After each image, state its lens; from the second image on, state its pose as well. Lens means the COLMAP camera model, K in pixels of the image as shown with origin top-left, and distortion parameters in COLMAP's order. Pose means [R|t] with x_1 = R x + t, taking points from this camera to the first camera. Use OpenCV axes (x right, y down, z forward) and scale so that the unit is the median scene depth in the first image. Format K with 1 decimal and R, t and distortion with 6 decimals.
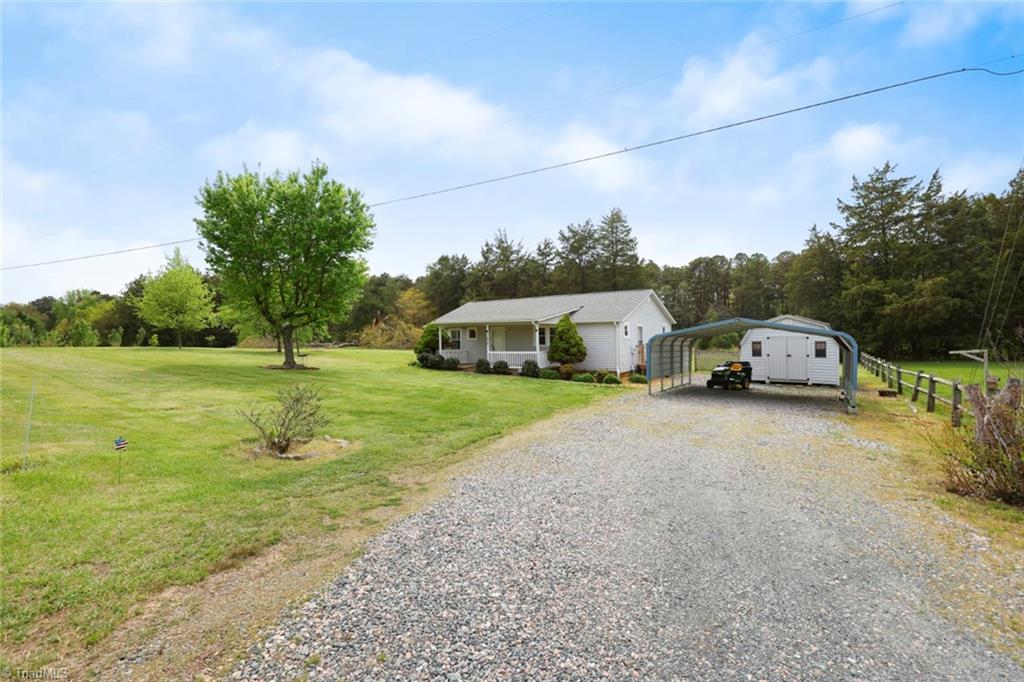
lens RADIAL K [[472.2, 0, 512.0], [0, 472.2, 341.0], [0, 0, 1]] dist [0.000767, 0.000014]
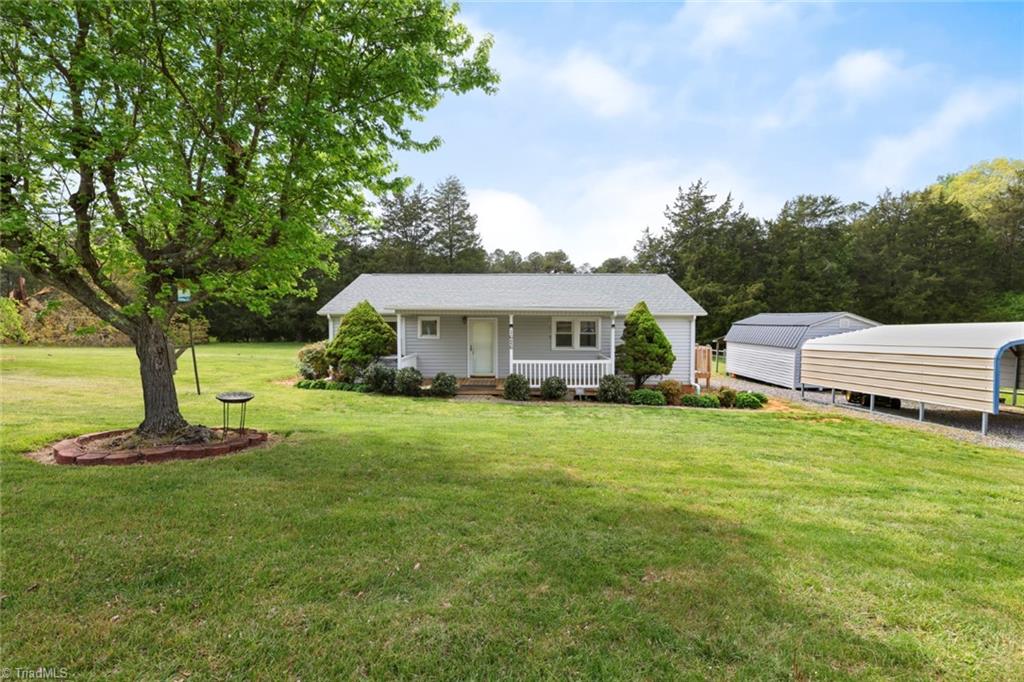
lens RADIAL K [[472.2, 0, 512.0], [0, 472.2, 341.0], [0, 0, 1]] dist [0.000767, 0.000014]
pose [[0.820979, -0.003407, 0.570948, -0.335967], [-0.008323, 0.999805, 0.017935, -0.010307], [-0.570897, -0.019476, 0.820791, 0.473094]]
